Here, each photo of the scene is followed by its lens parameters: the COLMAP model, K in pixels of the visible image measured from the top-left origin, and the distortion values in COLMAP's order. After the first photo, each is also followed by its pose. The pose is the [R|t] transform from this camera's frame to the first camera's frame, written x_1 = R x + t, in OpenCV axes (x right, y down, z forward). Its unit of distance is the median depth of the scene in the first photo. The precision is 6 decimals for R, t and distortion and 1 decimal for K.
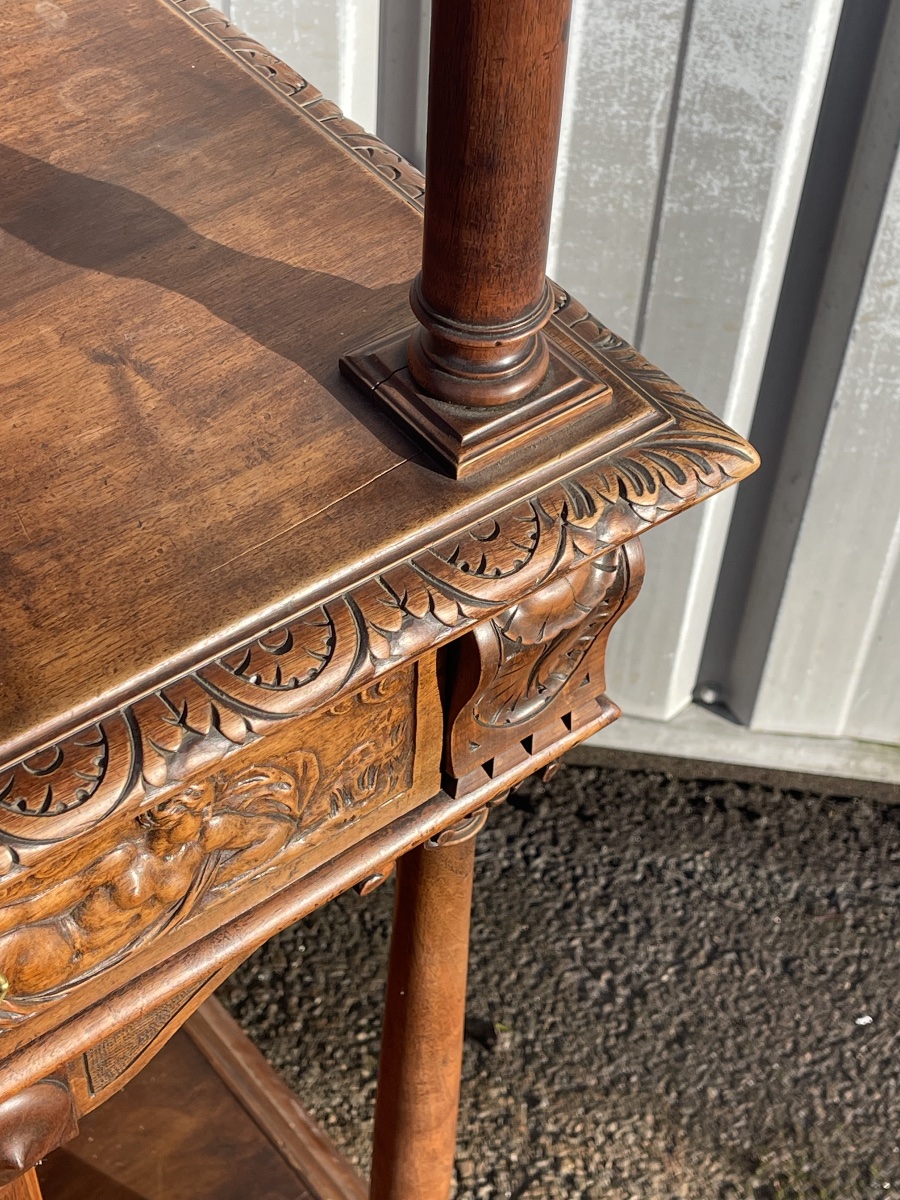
lens RADIAL K [[1949.5, 0, 450.0], [0, 1949.5, 600.0], [0, 0, 1]] dist [0.146741, -0.272233]
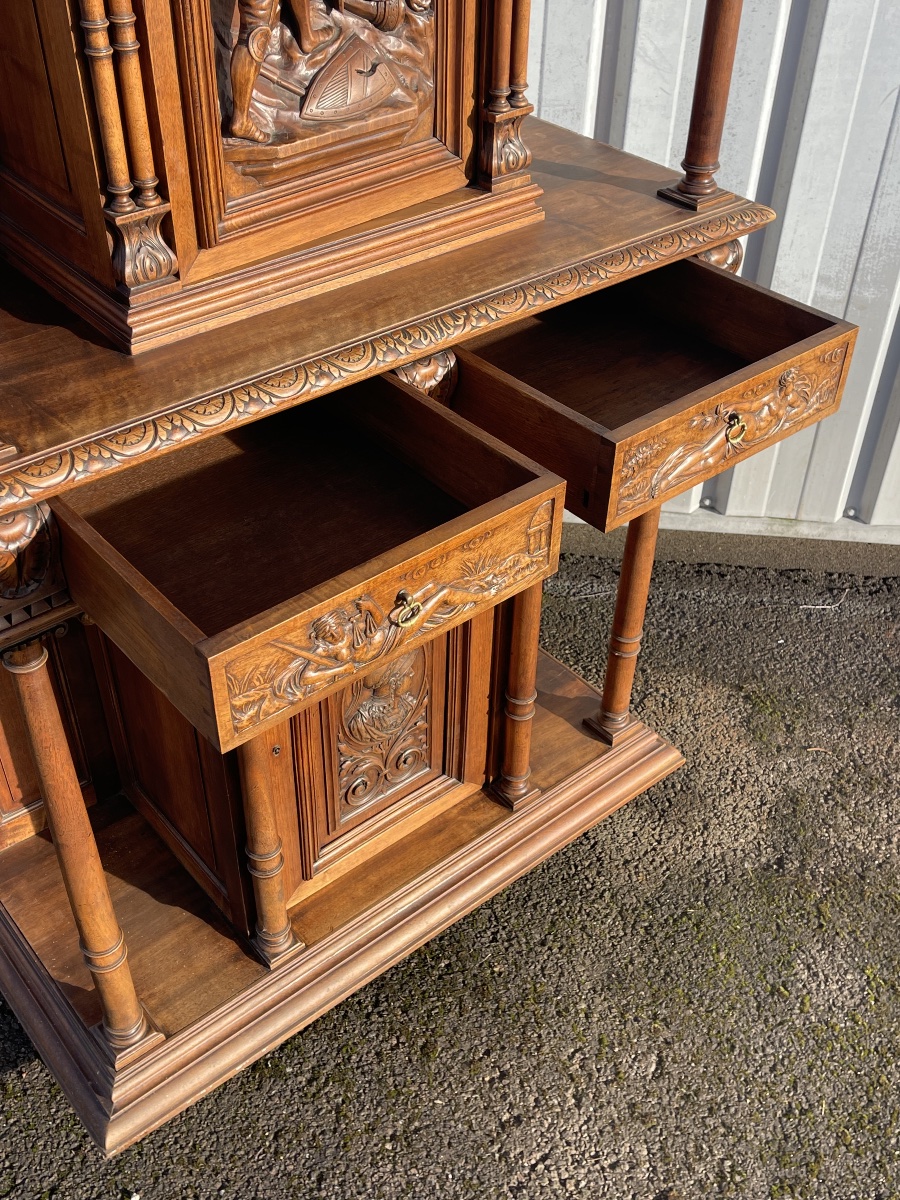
lens RADIAL K [[1244.7, 0, 450.0], [0, 1244.7, 600.0], [0, 0, 1]] dist [0.142408, 0.016708]
pose [[0.999351, -0.031829, 0.016848, -0.207968], [0.034350, 0.982988, -0.180429, 0.424708], [-0.010818, 0.180890, 0.983444, -0.476038]]
